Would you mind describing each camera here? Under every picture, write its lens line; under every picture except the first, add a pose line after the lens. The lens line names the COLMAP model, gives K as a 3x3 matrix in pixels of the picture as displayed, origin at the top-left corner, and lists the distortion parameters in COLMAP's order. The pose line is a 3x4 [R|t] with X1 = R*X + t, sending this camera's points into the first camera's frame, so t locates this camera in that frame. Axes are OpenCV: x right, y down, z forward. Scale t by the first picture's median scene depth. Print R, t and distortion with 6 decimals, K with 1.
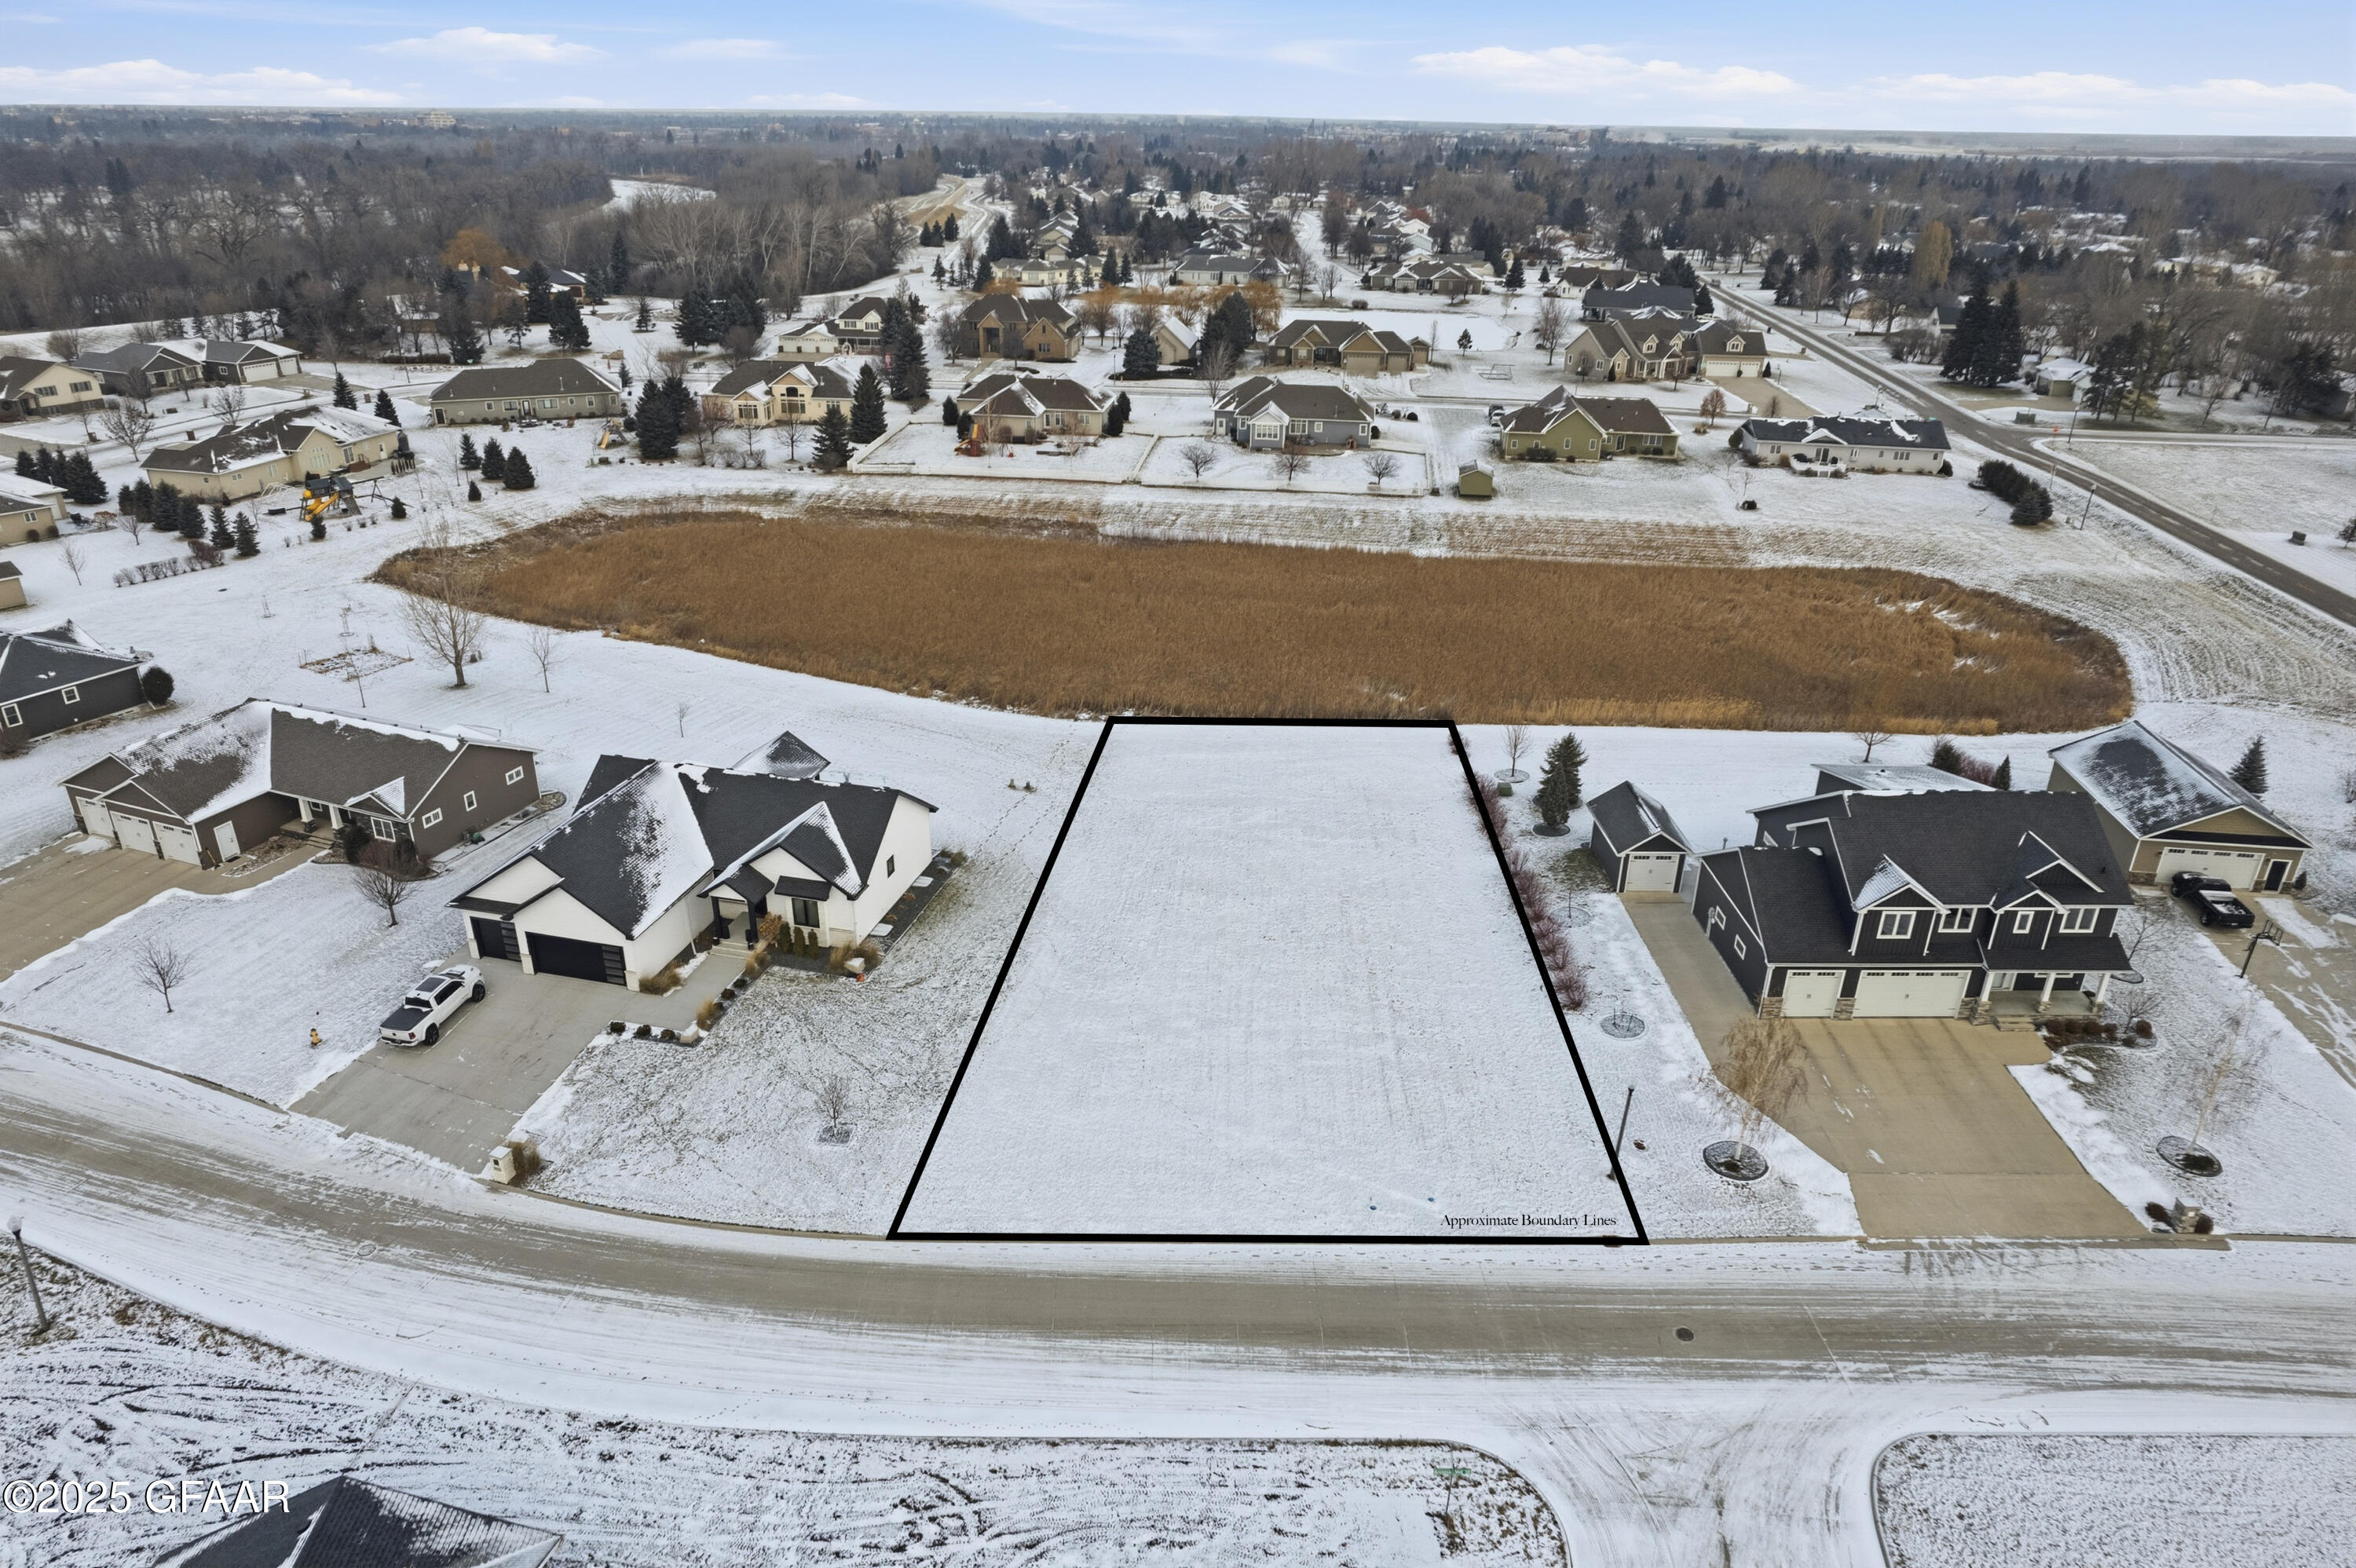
lens RADIAL K [[1521.1, 0, 1178.0], [0, 1521.1, 784.0], [0, 0, 1]] dist [-0.072427, 0.069759]
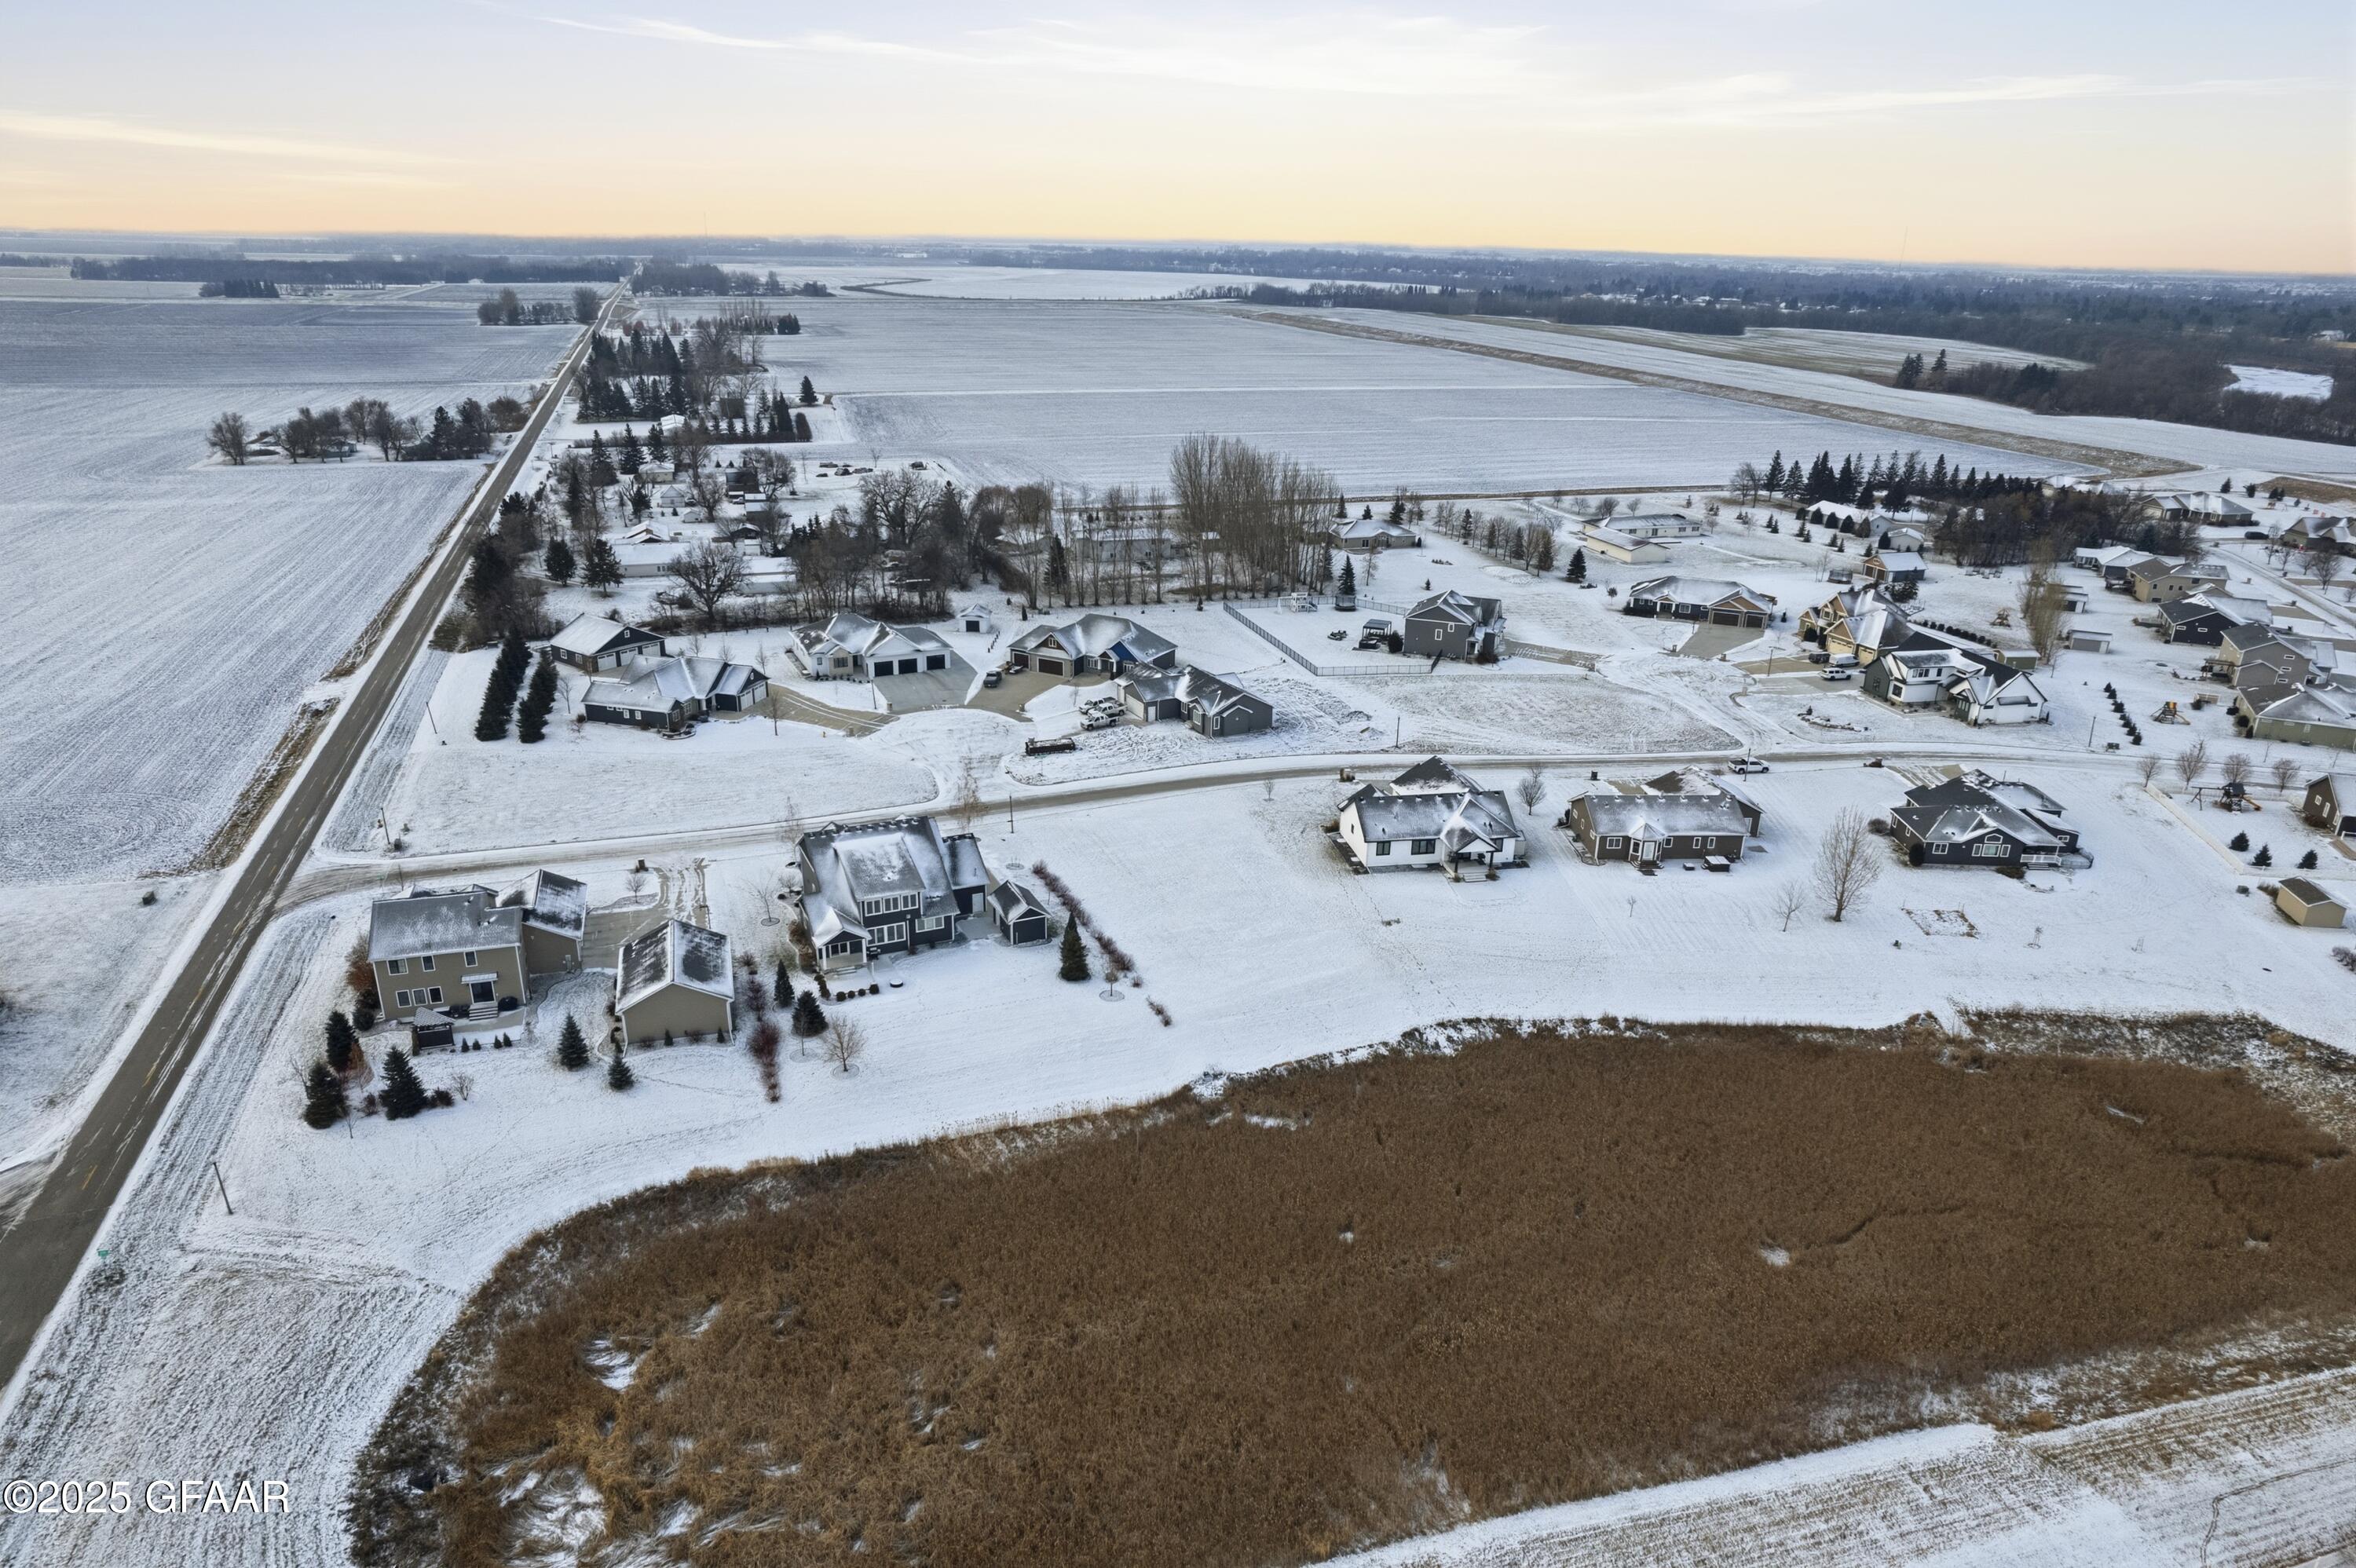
lens RADIAL K [[1521.1, 0, 1178.0], [0, 1521.1, 784.0], [0, 0, 1]] dist [-0.072427, 0.069759]
pose [[-0.914543, 0.111533, -0.388809, 0.828552], [-0.192524, 0.725341, 0.660920, -1.313852], [0.355734, 0.679294, -0.641882, 2.172119]]
